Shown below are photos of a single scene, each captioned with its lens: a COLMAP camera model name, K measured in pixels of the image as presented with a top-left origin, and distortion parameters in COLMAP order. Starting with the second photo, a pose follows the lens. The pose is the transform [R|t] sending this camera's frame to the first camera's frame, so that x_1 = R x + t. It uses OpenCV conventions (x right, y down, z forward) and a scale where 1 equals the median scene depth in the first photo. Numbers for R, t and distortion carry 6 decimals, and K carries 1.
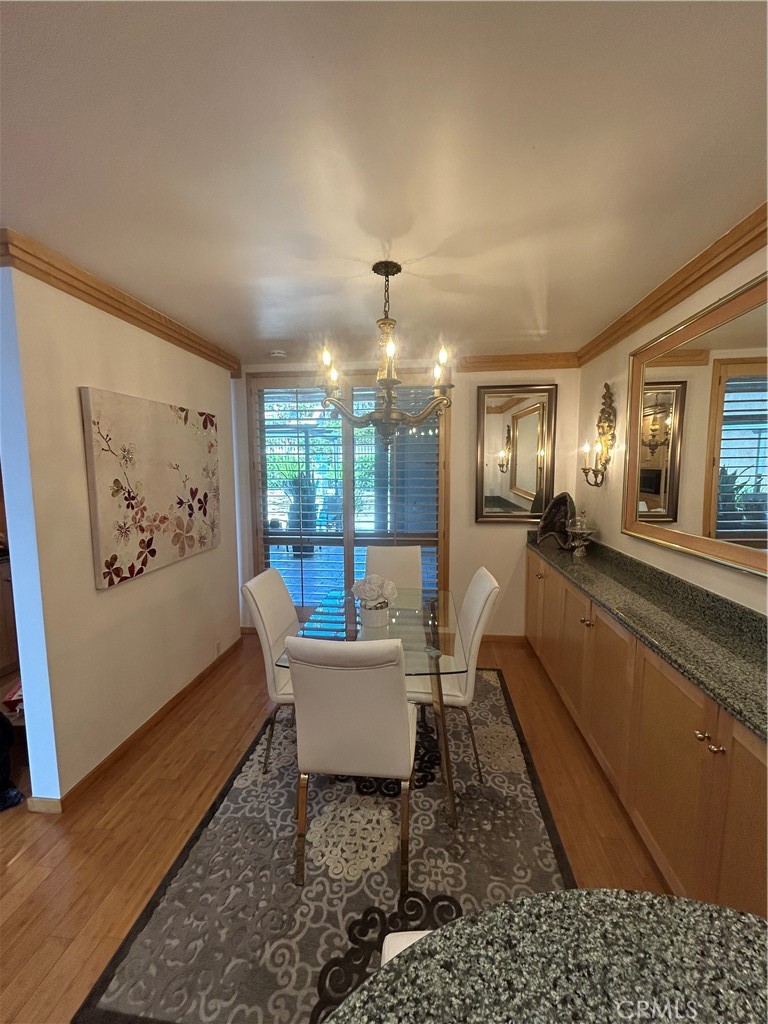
lens RADIAL K [[409.0, 0, 381.9], [0, 409.0, 511.0], [0, 0, 1]] dist [-0.000868, 0.000242]
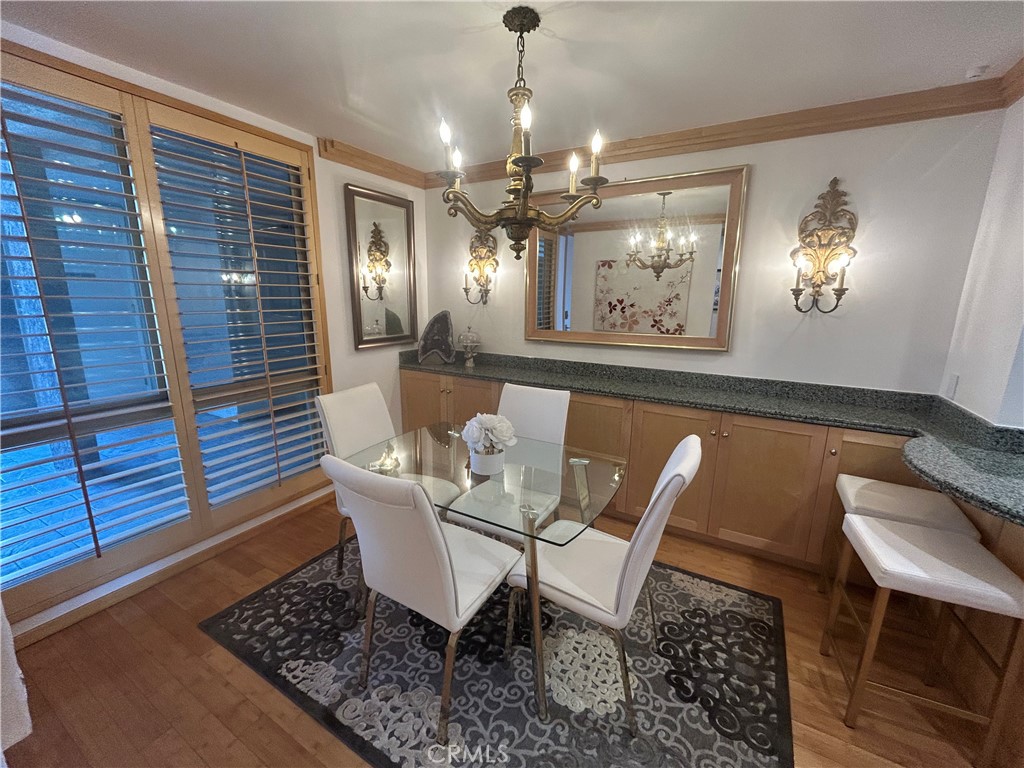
lens RADIAL K [[409.0, 0, 496.6], [0, 409.0, 381.2], [0, 0, 1]] dist [-0.000868, 0.000242]
pose [[0.416329, -0.177827, 0.891654, -1.036710], [0.077215, 0.984059, 0.160202, -0.053697], [-0.905929, 0.002152, 0.423423, 0.899806]]
